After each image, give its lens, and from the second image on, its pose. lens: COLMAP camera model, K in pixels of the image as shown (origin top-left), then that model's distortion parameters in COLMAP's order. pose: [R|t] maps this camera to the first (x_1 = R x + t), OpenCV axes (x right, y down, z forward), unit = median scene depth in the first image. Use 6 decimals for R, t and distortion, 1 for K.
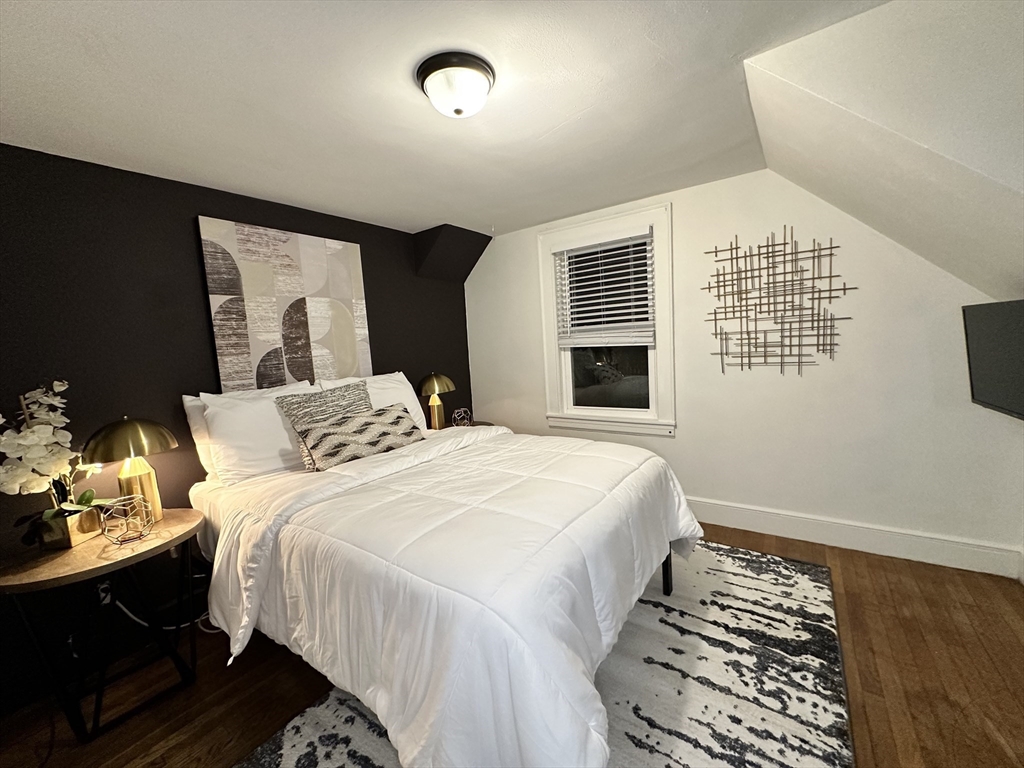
lens RADIAL K [[411.6, 0, 512.2], [0, 411.6, 385.6], [0, 0, 1]] dist [-0.015036, 0.000656]
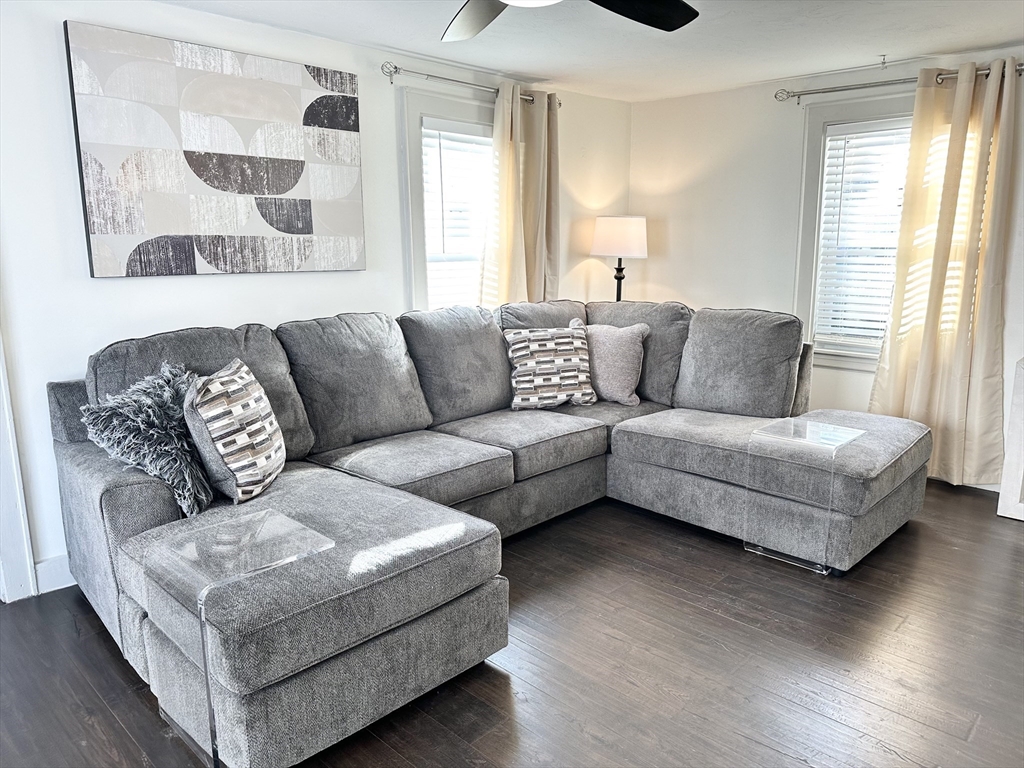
lens RADIAL K [[723.4, 0, 511.8], [0, 723.4, 382.7], [0, 0, 1]] dist [0.022732, -0.018354]
pose [[0.623997, -0.464376, -0.628477, 0.559034], [0.701806, -0.020658, 0.712068, -0.952165], [-0.343651, -0.885397, 0.313012, 0.133989]]
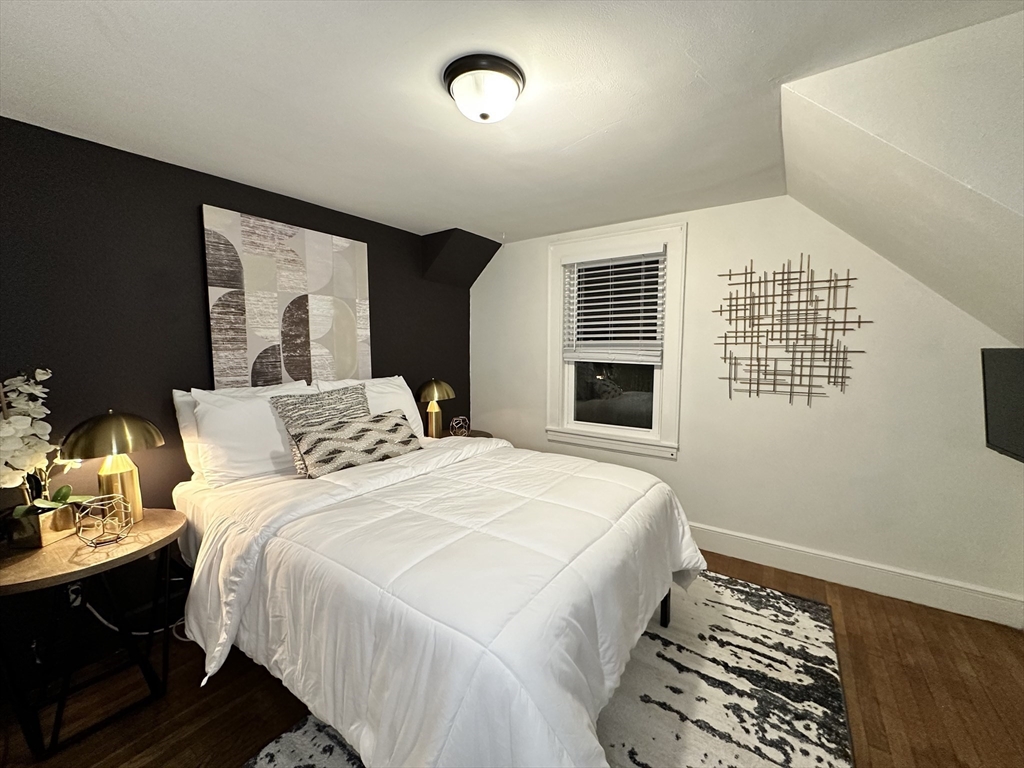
lens RADIAL K [[411.6, 0, 512.1], [0, 411.6, 385.1], [0, 0, 1]] dist [-0.015036, 0.000656]
pose [[0.998026, 0.061396, 0.013186, -0.030457], [-0.061224, 0.998038, -0.013088, -0.024886], [-0.013963, 0.012255, 0.999827, 0.036500]]
